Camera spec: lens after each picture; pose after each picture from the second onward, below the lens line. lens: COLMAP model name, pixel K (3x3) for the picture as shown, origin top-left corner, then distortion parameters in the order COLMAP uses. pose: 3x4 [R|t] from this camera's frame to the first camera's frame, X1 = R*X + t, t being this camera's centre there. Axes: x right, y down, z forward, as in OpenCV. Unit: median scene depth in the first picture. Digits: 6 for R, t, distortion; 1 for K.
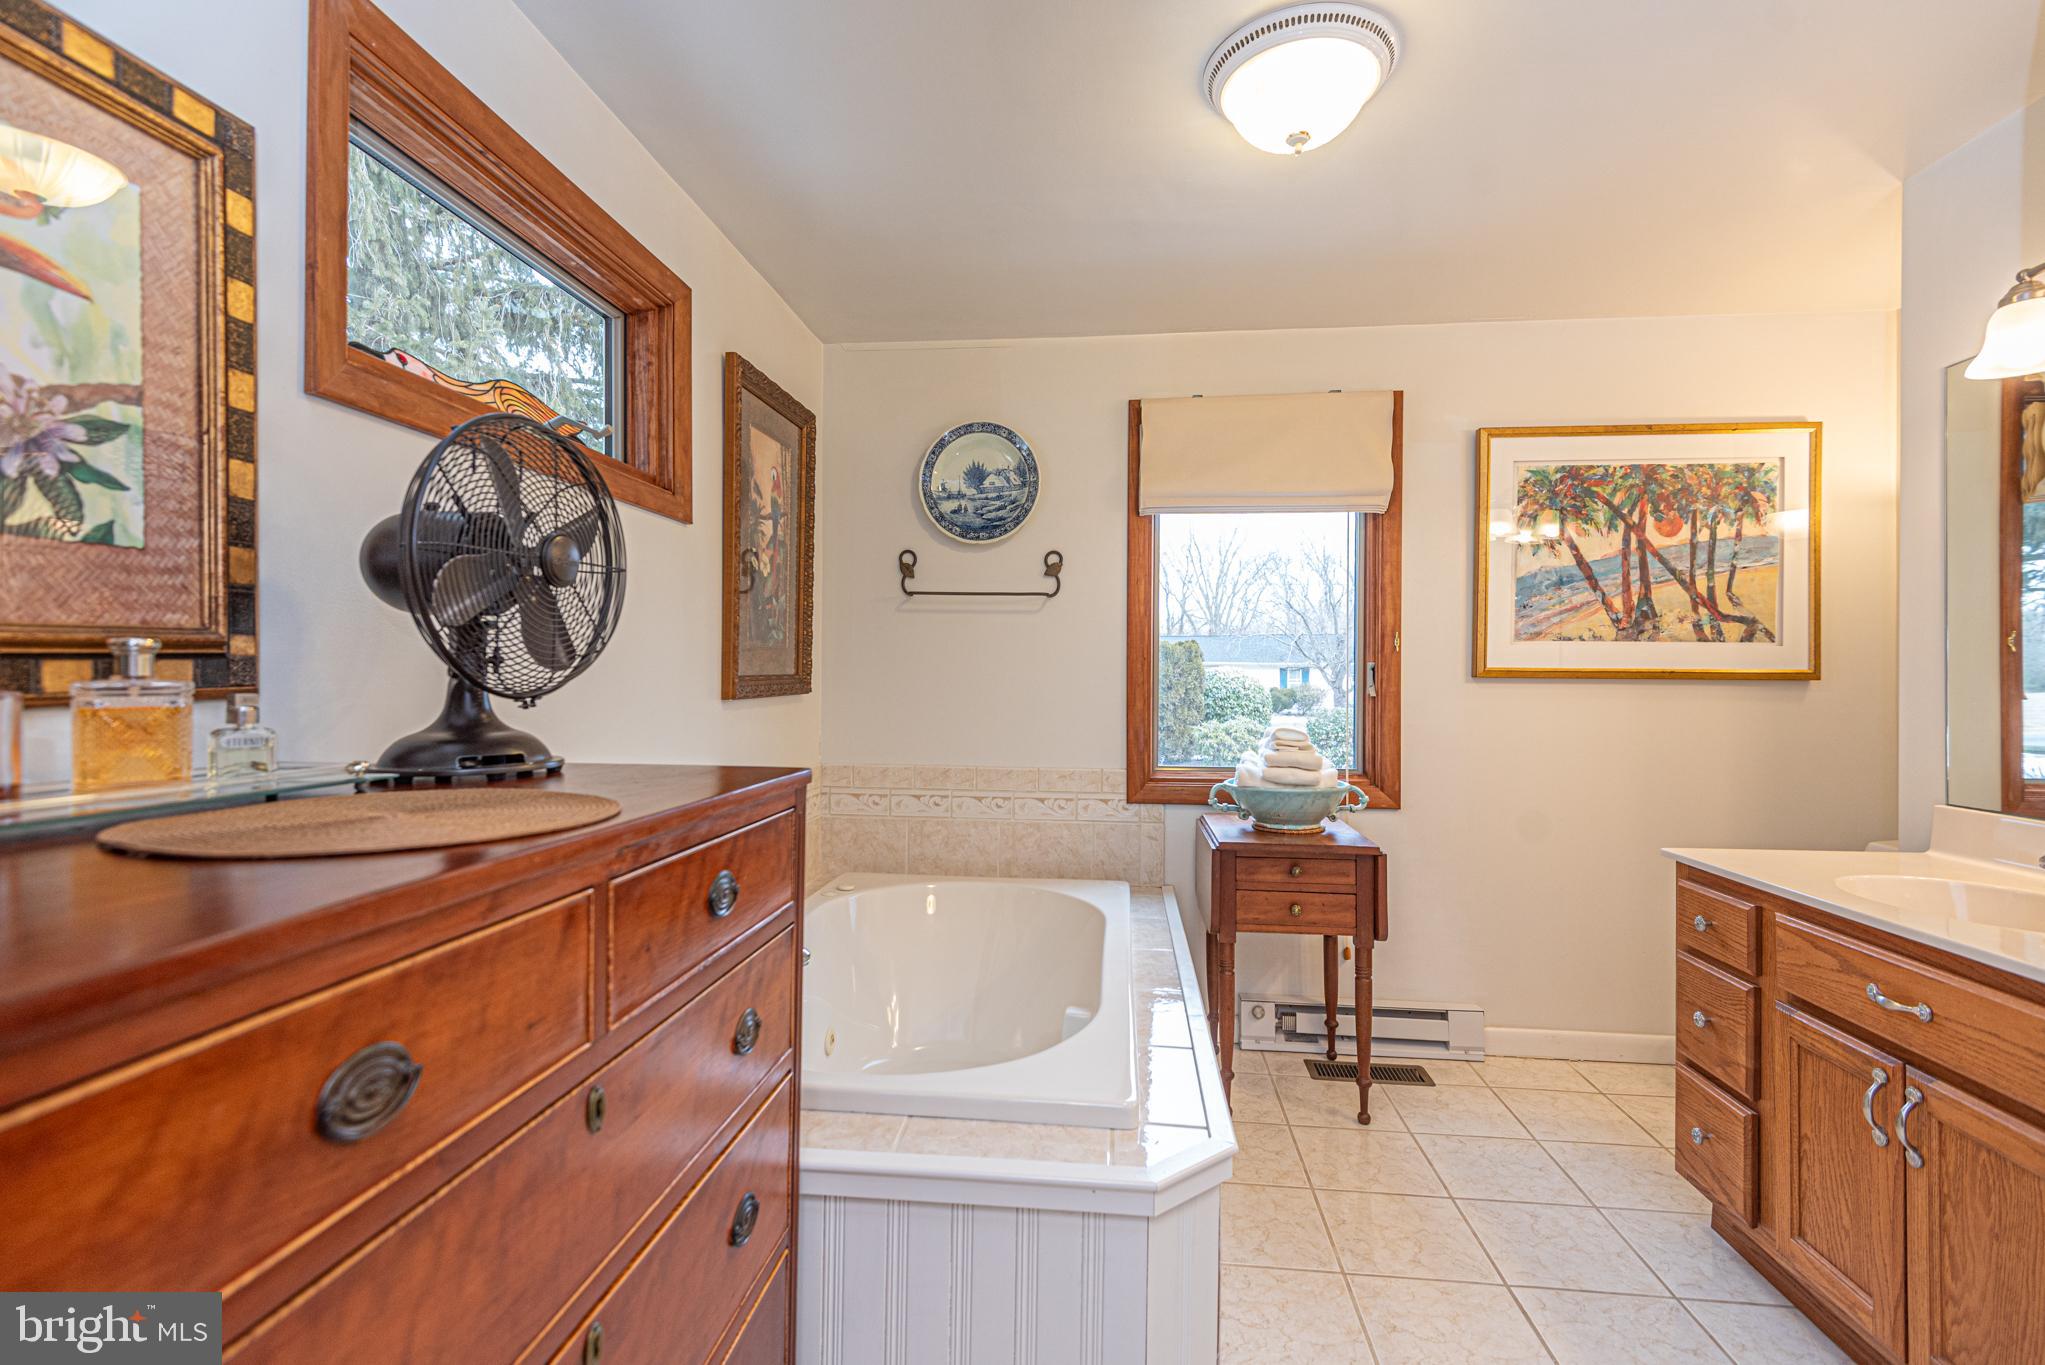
lens RADIAL K [[937.7, 0, 1028.3], [0, 937.7, 675.5], [0, 0, 1]] dist [0.001561, -0.000004]
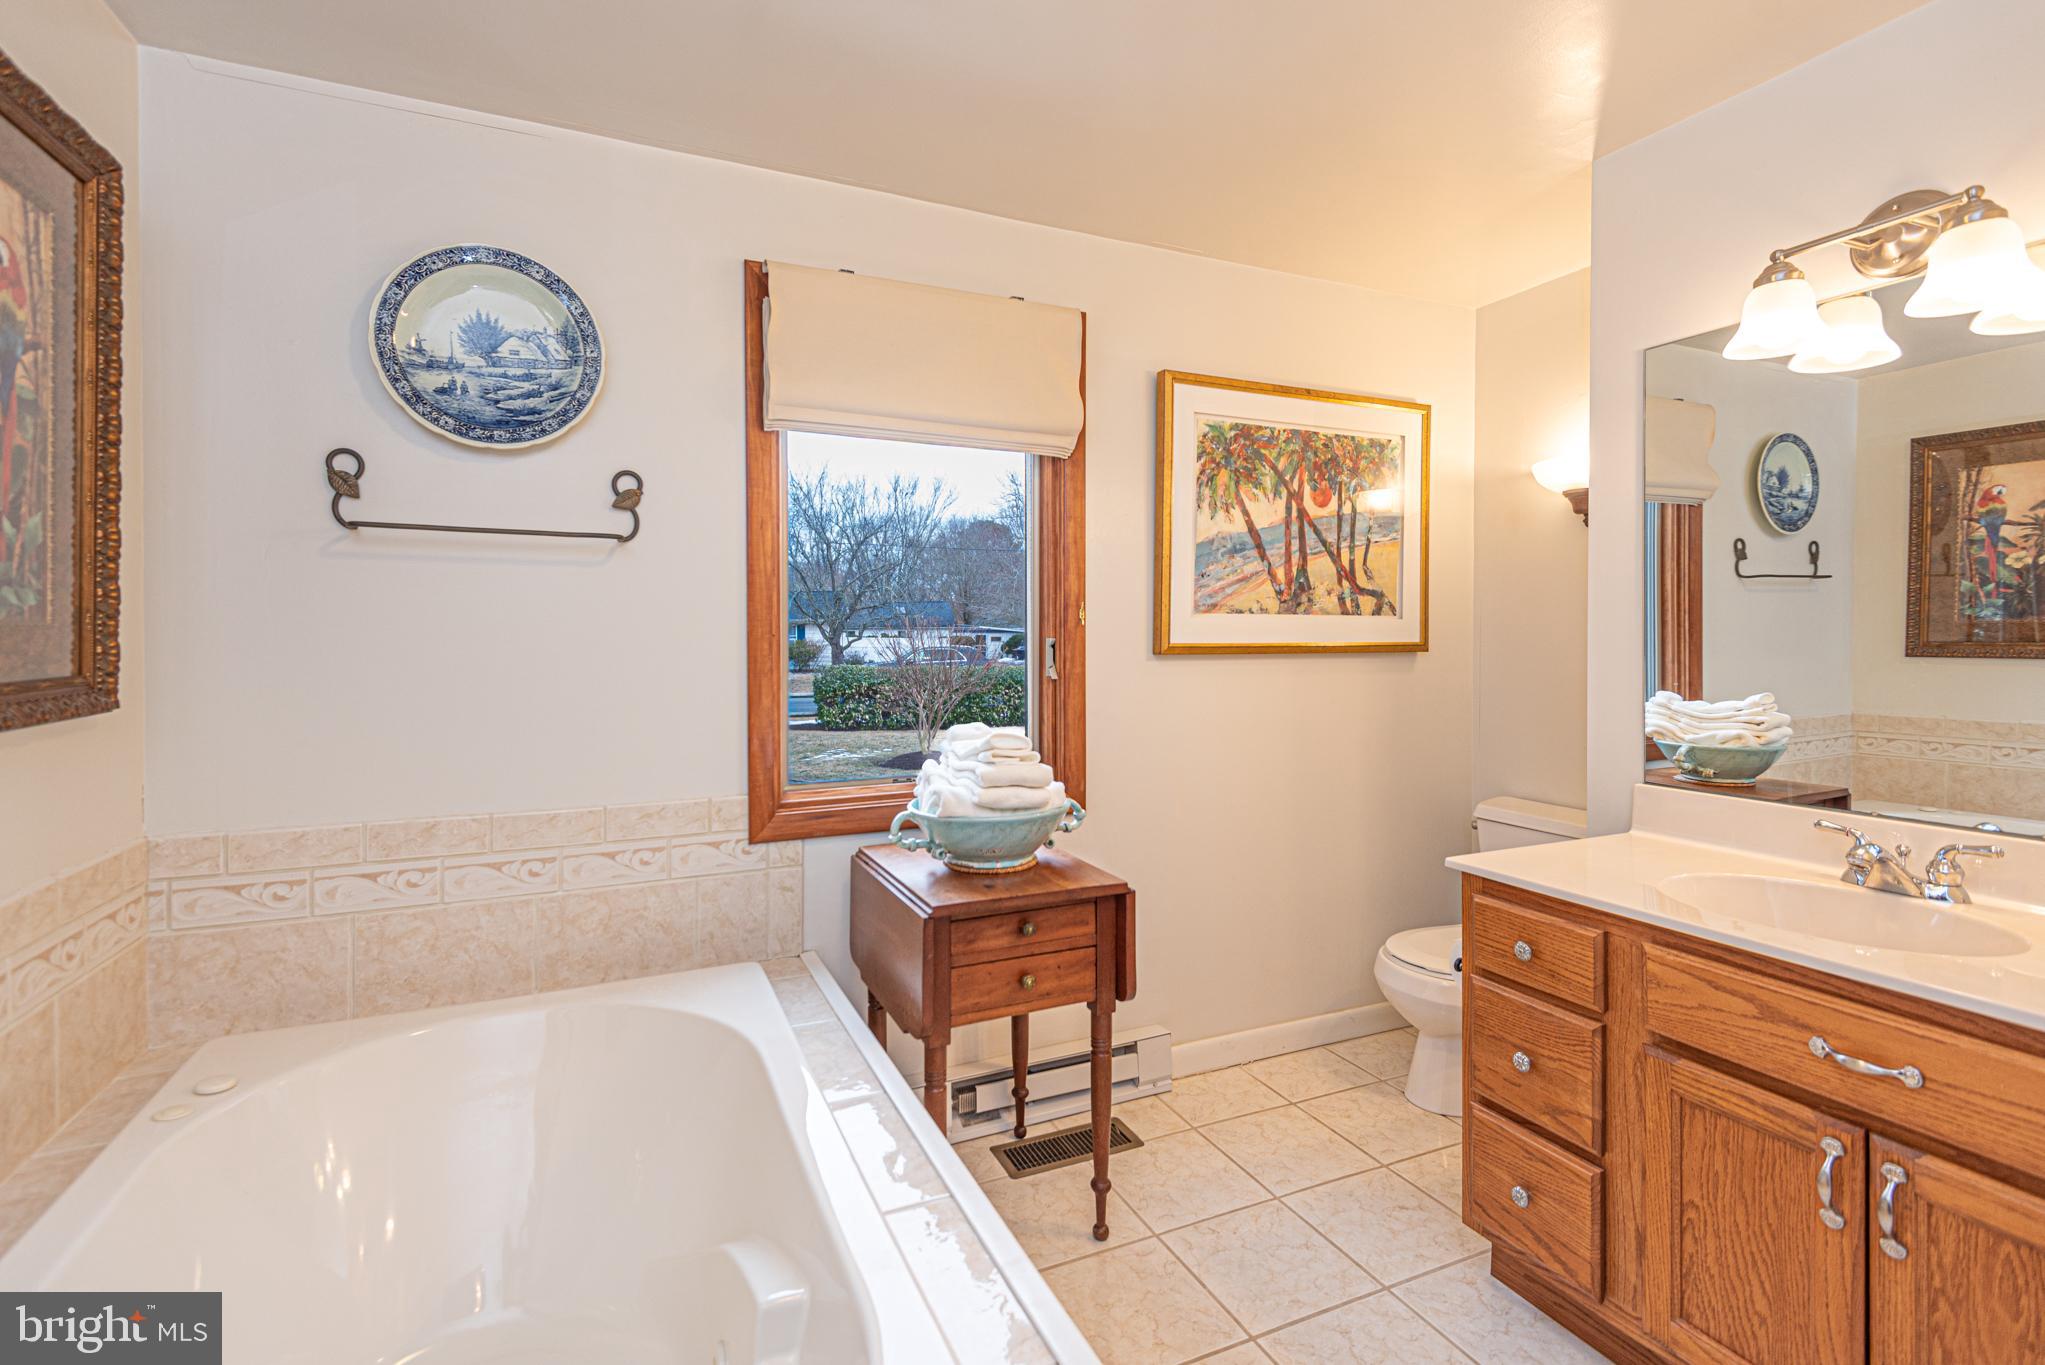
lens RADIAL K [[917.9, 0, 1029.8], [0, 917.9, 641.4], [0, 0, 1]] dist [0.025388, -0.009715]
pose [[0.856124, -0.012894, 0.516609, -0.072352], [0.007097, 0.999888, 0.013194, -0.023113], [-0.516722, -0.007630, 0.856119, 0.335822]]
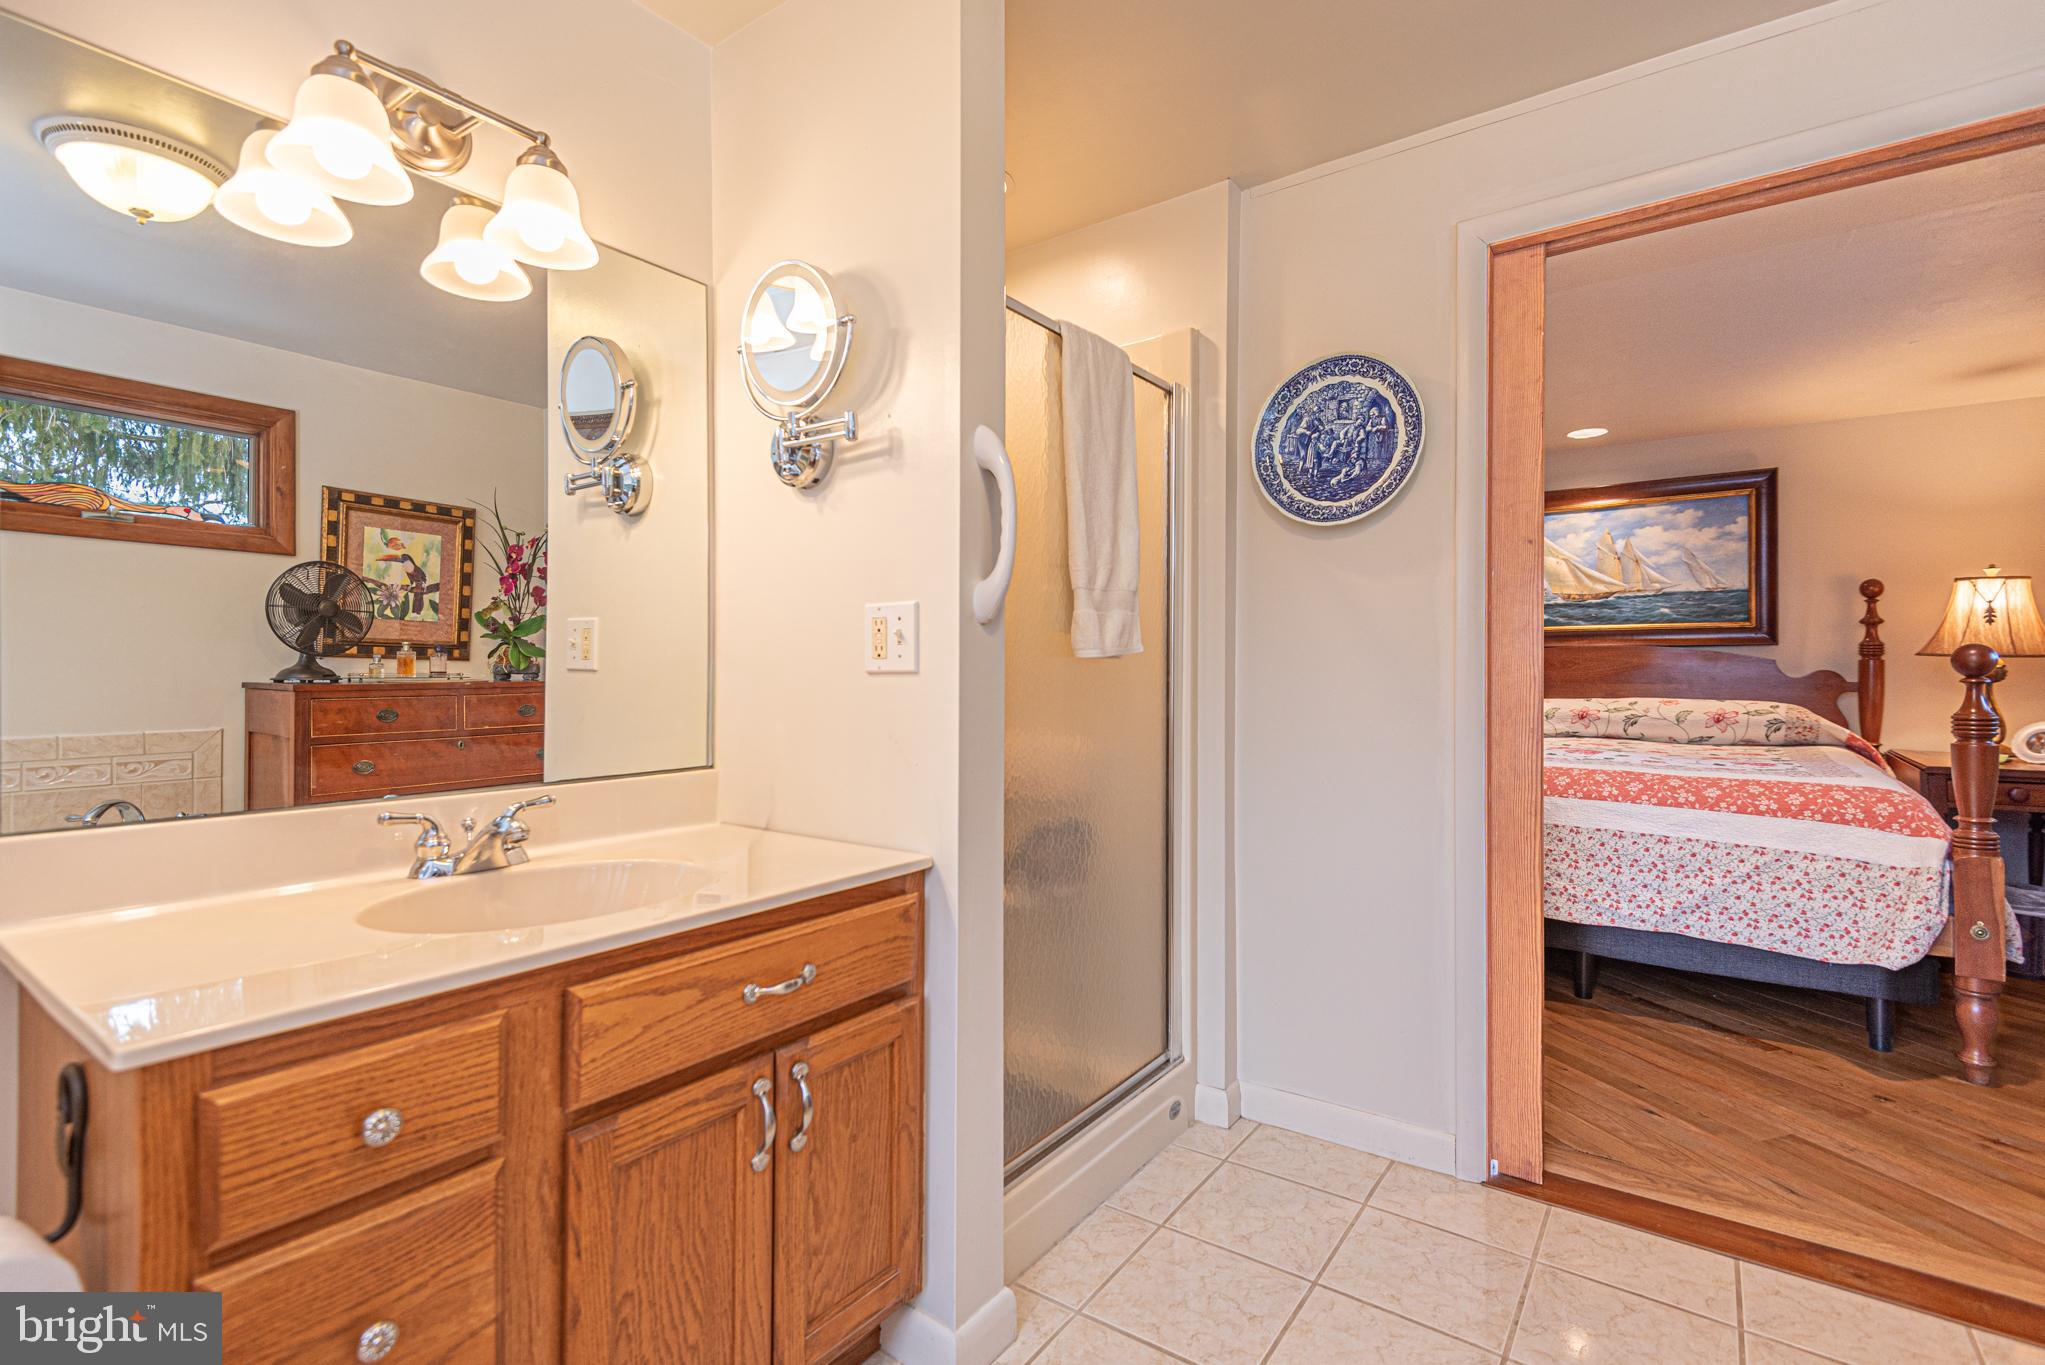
lens RADIAL K [[937.7, 0, 1028.3], [0, 937.7, 675.5], [0, 0, 1]] dist [0.001561, -0.000004]
pose [[-0.865954, -0.006213, 0.500085, 0.147216], [-0.004073, 0.999977, 0.005371, 0.028775], [-0.500107, 0.002614, -0.865959, 0.817702]]
